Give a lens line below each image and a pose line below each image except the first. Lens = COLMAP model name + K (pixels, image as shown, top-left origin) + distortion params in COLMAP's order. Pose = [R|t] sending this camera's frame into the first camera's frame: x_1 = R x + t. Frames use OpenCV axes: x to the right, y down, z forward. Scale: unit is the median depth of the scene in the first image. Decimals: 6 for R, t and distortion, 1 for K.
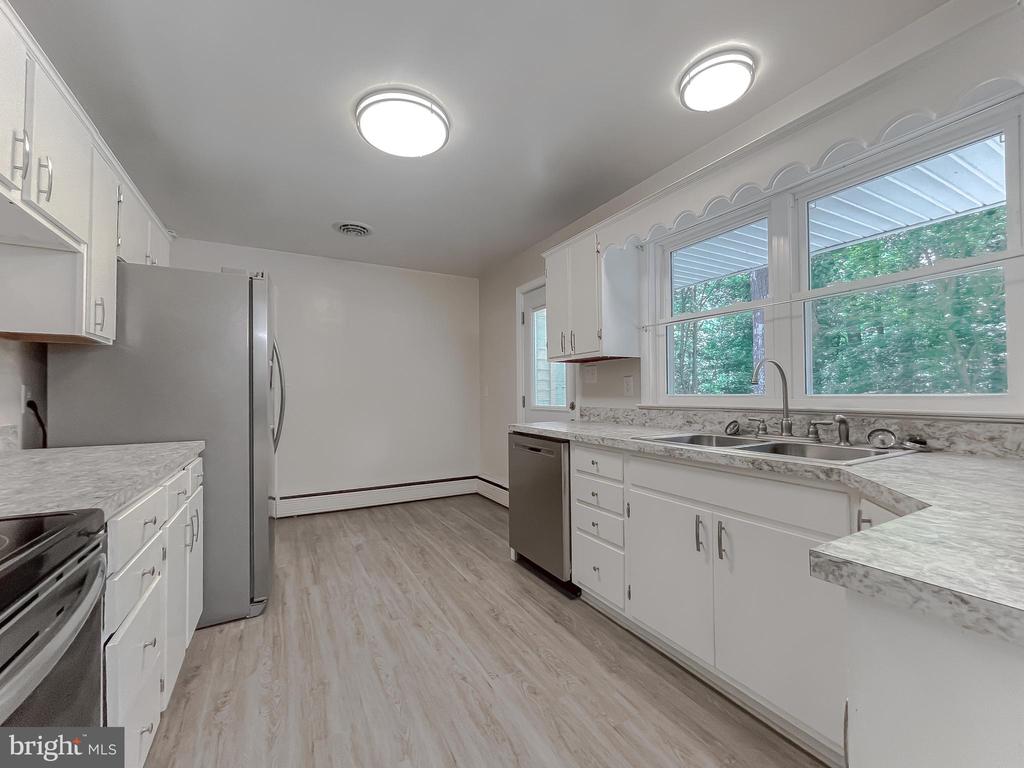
lens RADIAL K [[416.5, 0, 505.6], [0, 416.5, 387.7], [0, 0, 1]] dist [-0.003879, -0.000008]
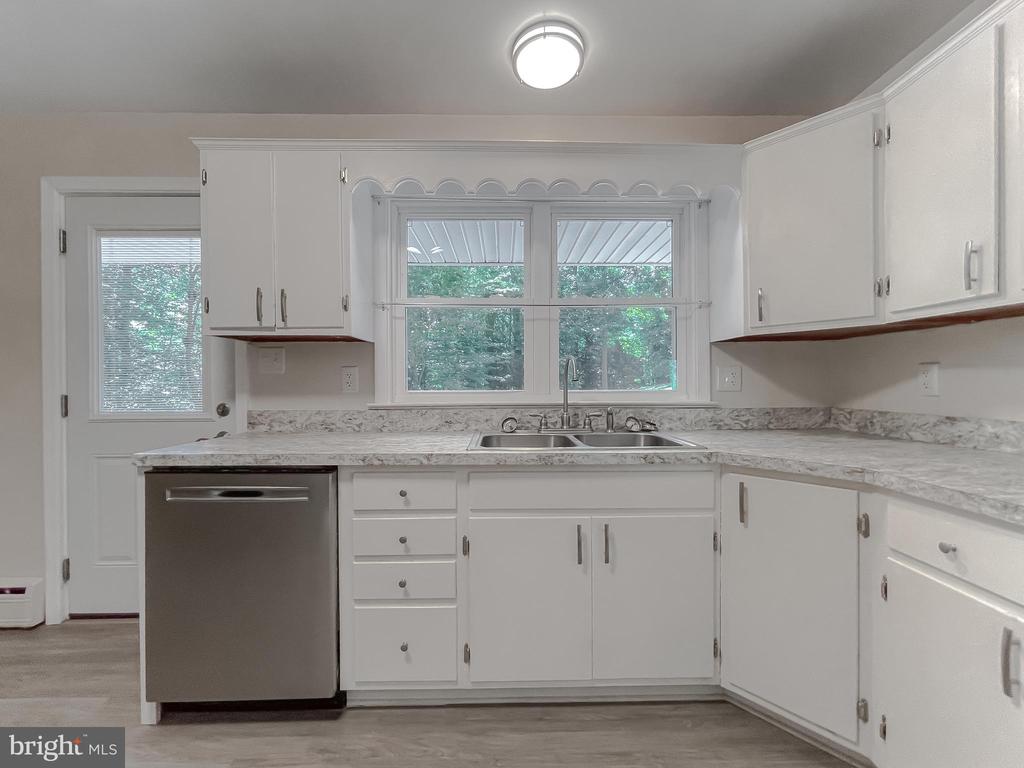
lens RADIAL K [[416.5, 0, 509.5], [0, 416.5, 388.4], [0, 0, 1]] dist [-0.003879, -0.000008]
pose [[0.458557, -0.001891, 0.888663, -0.286101], [-0.011404, 0.999903, 0.008012, 0.002937], [-0.888592, -0.013808, 0.458491, 0.502616]]
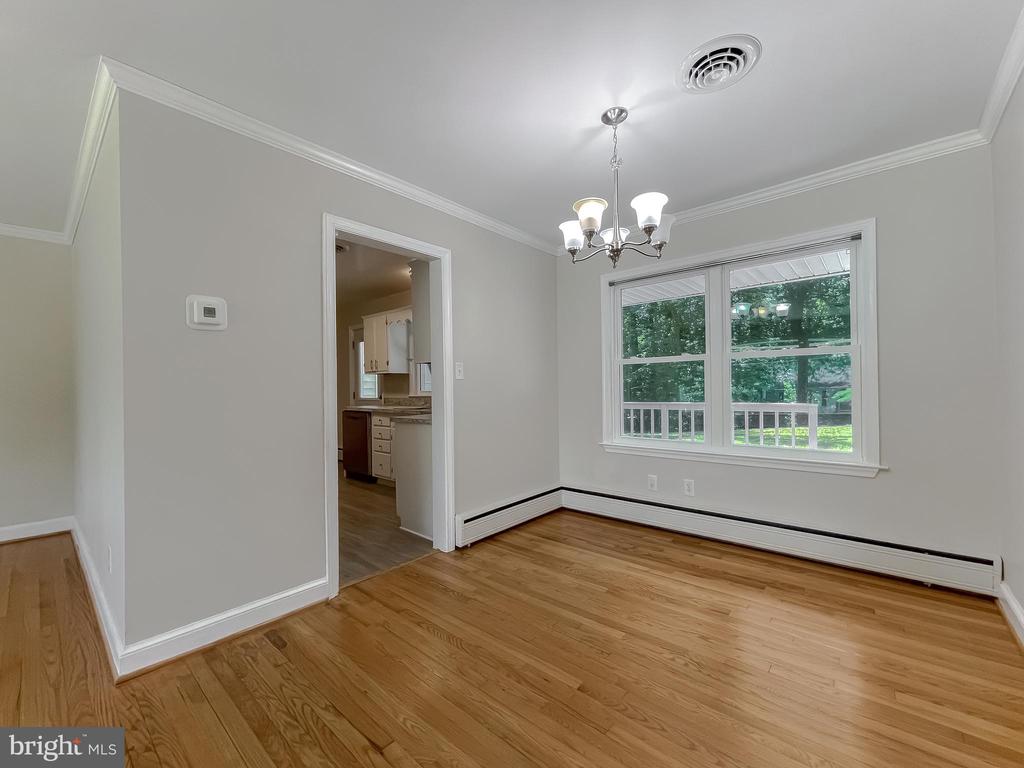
lens RADIAL K [[416.5, 0, 509.9], [0, 416.5, 387.3], [0, 0, 1]] dist [-0.003879, -0.000008]
pose [[0.934171, -0.004158, 0.356800, 0.055739], [-0.000976, 0.999899, 0.014206, -0.038604], [-0.356823, -0.013619, 0.934073, -1.361619]]
